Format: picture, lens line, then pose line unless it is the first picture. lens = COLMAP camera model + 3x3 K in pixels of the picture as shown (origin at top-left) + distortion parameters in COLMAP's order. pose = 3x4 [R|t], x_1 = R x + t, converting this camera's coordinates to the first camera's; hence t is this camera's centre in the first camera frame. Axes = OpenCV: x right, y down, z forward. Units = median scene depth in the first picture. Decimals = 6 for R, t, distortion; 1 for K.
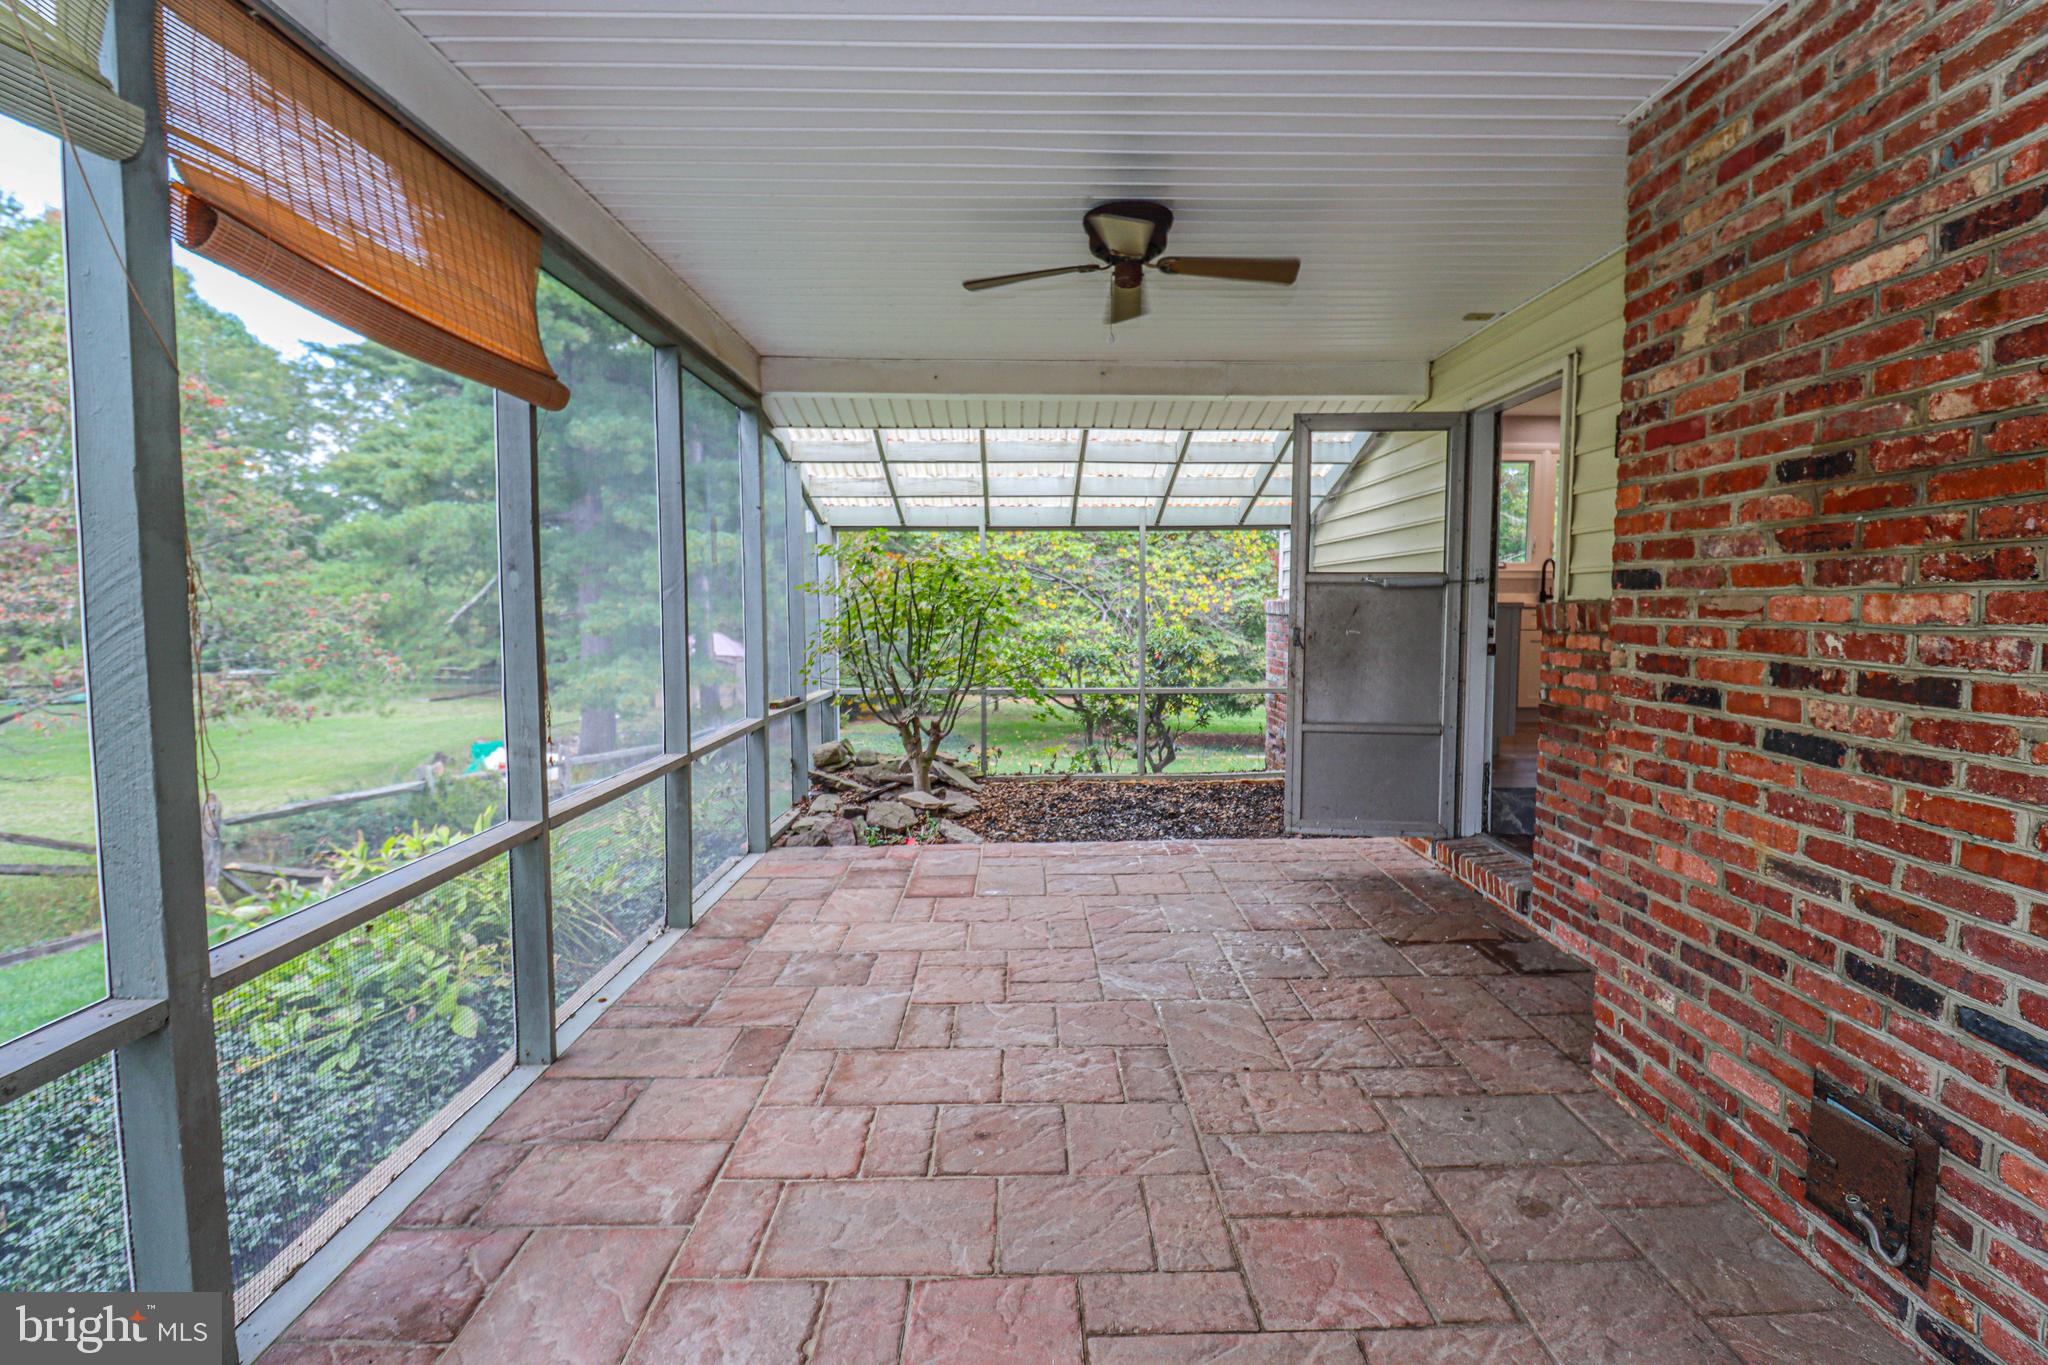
lens RADIAL K [[969.3, 0, 1024.0], [0, 969.3, 682.5], [0, 0, 1]] dist [0.002785, -0.000124]
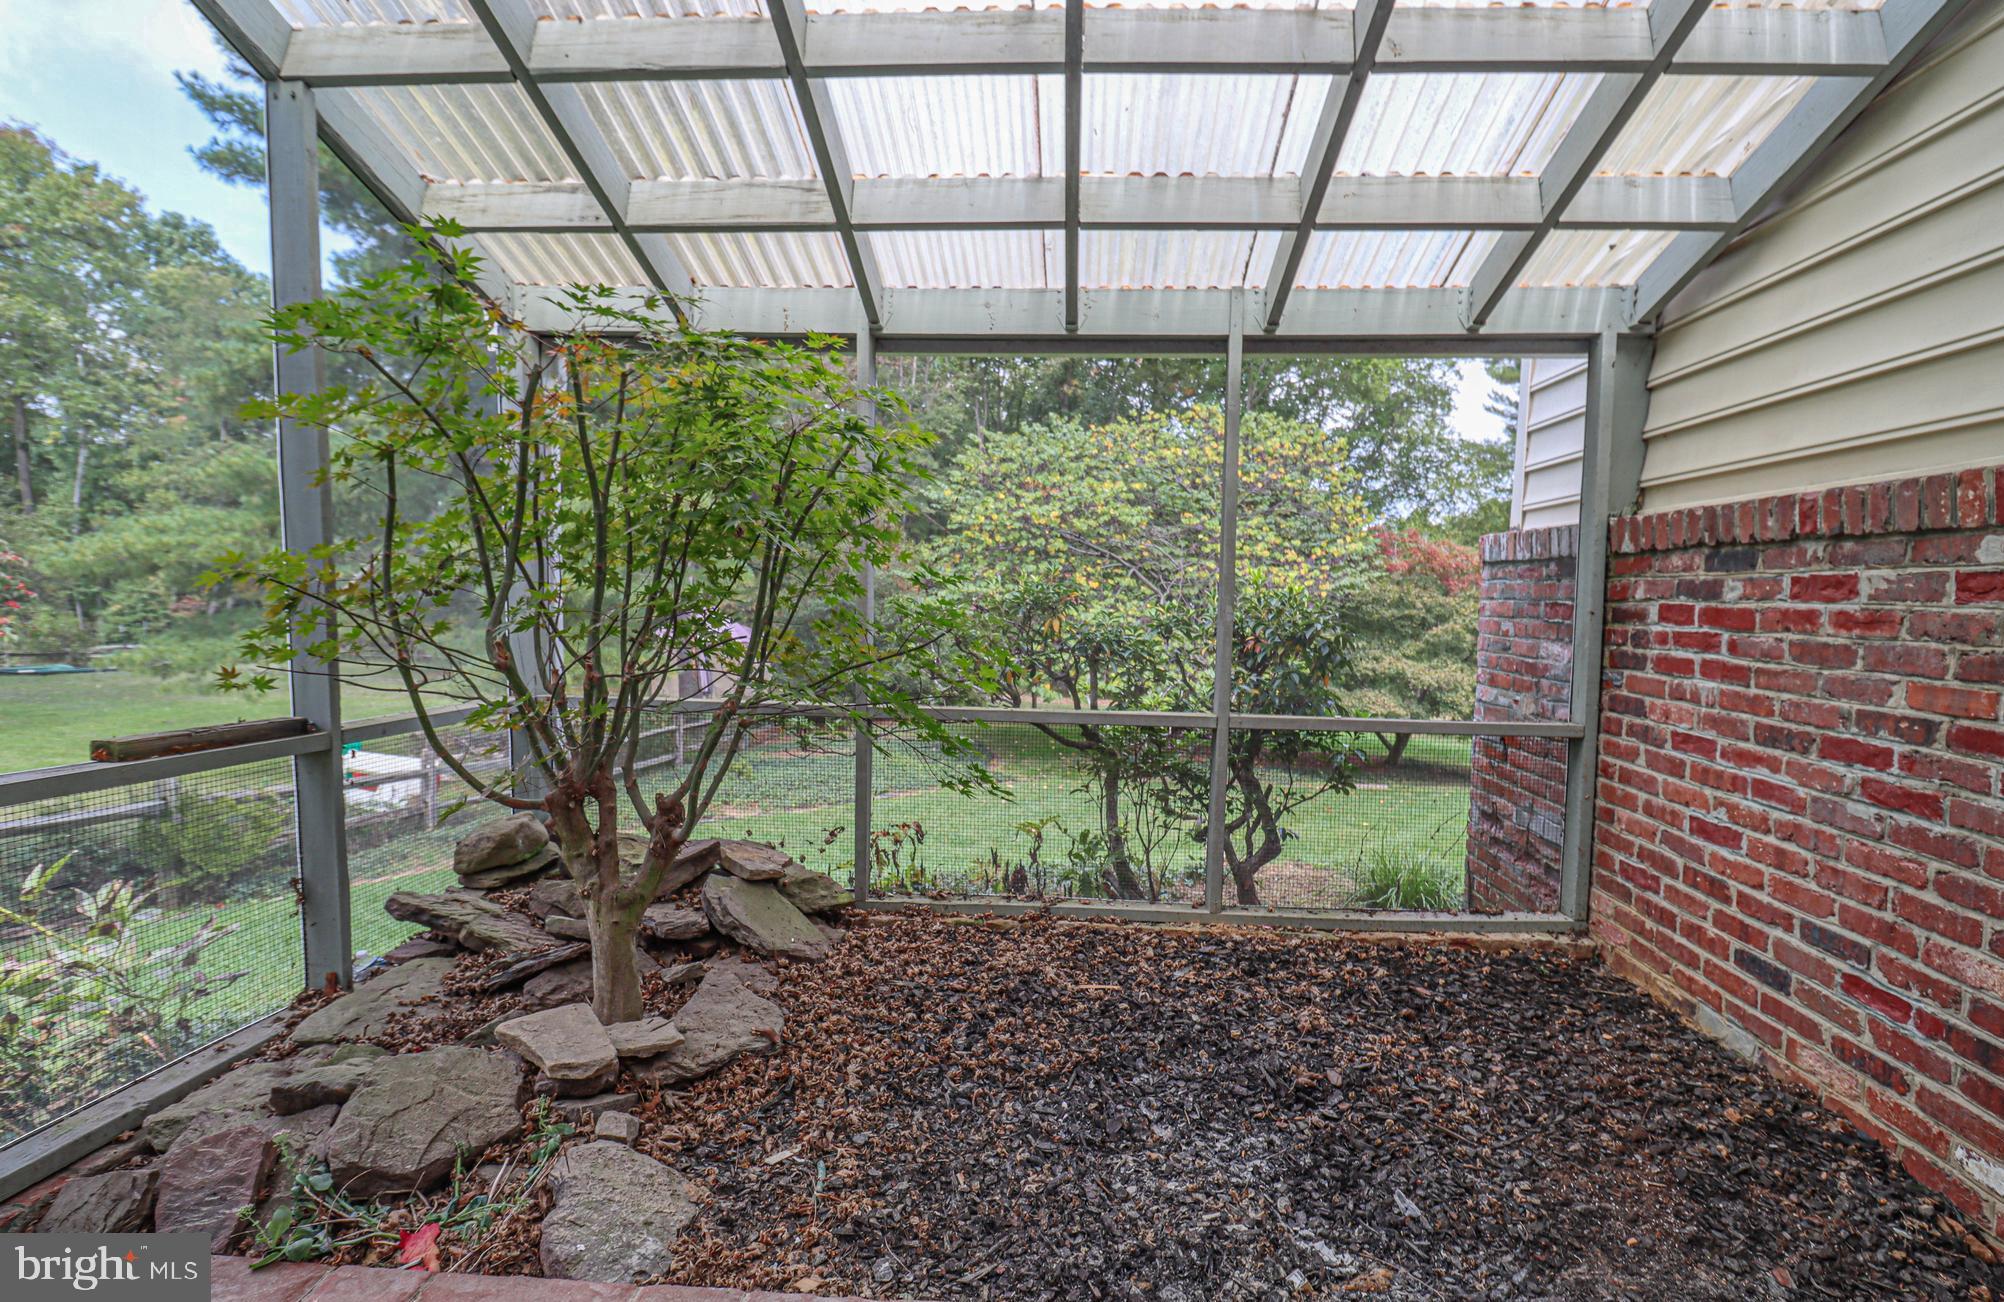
lens RADIAL K [[1015.2, 0, 1005.9], [0, 1015.2, 692.7], [0, 0, 1]] dist [-0.001428, -0.000229]
pose [[0.996977, 0.029747, -0.071784, 0.019950], [-0.028787, 0.999482, 0.014367, -0.002649], [0.072174, -0.012257, 0.997317, 0.187124]]
